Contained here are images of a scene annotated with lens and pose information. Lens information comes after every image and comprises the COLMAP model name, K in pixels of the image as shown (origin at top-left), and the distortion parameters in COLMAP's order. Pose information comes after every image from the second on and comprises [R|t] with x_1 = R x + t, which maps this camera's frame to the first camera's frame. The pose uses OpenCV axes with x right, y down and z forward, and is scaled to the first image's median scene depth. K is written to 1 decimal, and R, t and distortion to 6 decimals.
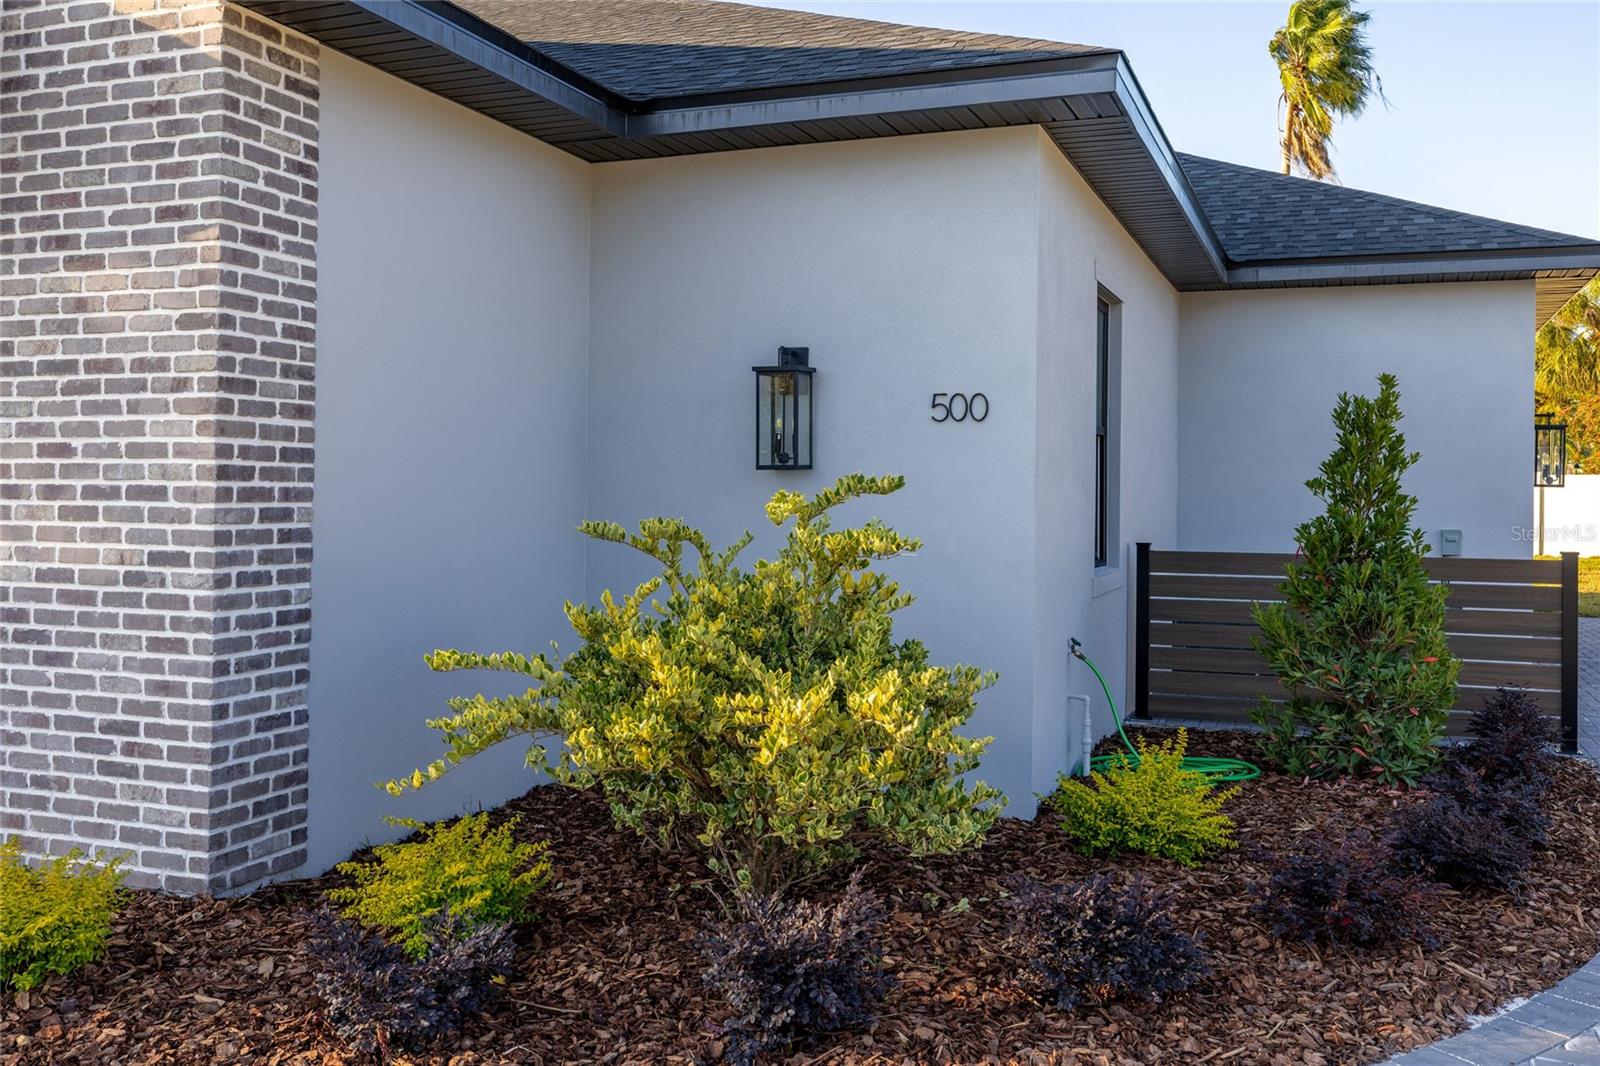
lens RADIAL K [[1447.2, 0, 800.0], [0, 1447.2, 533.0], [0, 0, 1]] dist [0.001329, 0.000731]
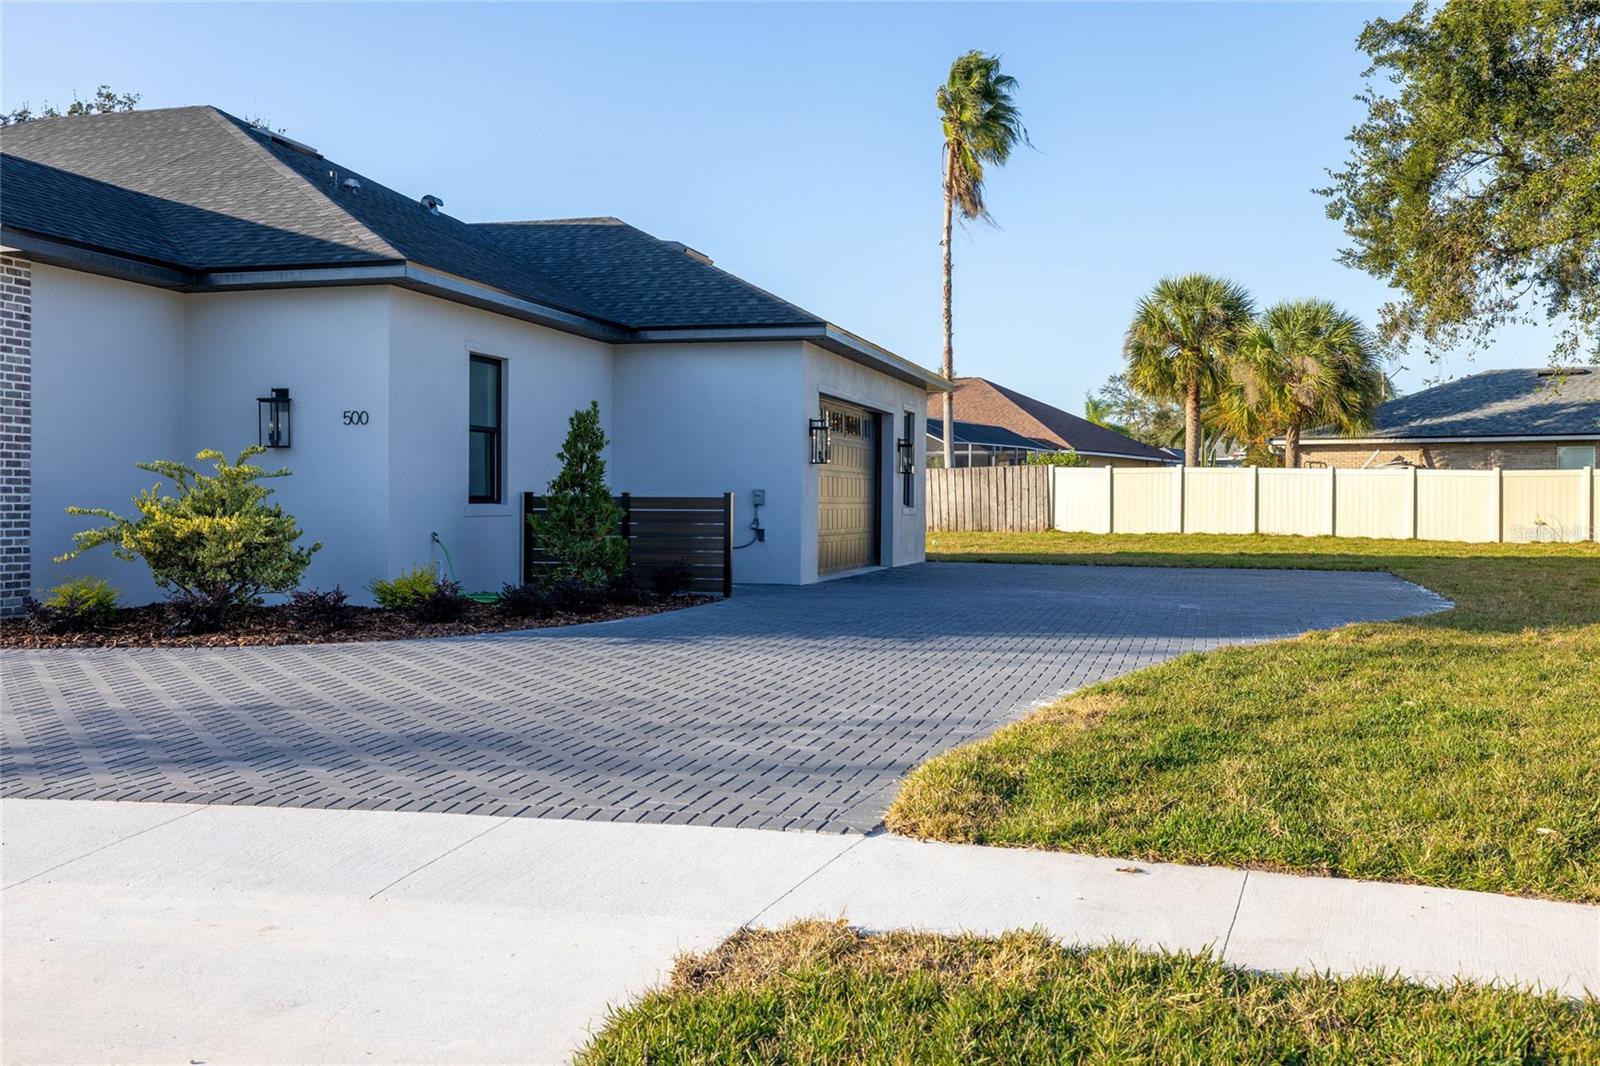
lens RADIAL K [[1545.5, 0, 800.5], [0, 1545.5, 568.1], [0, 0, 1]] dist [0.000060, -0.004818]
pose [[0.995019, -0.009603, 0.099227, 0.653504], [0.008131, 0.999851, 0.015231, 0.127121], [-0.099358, -0.014349, 0.994948, -1.613213]]
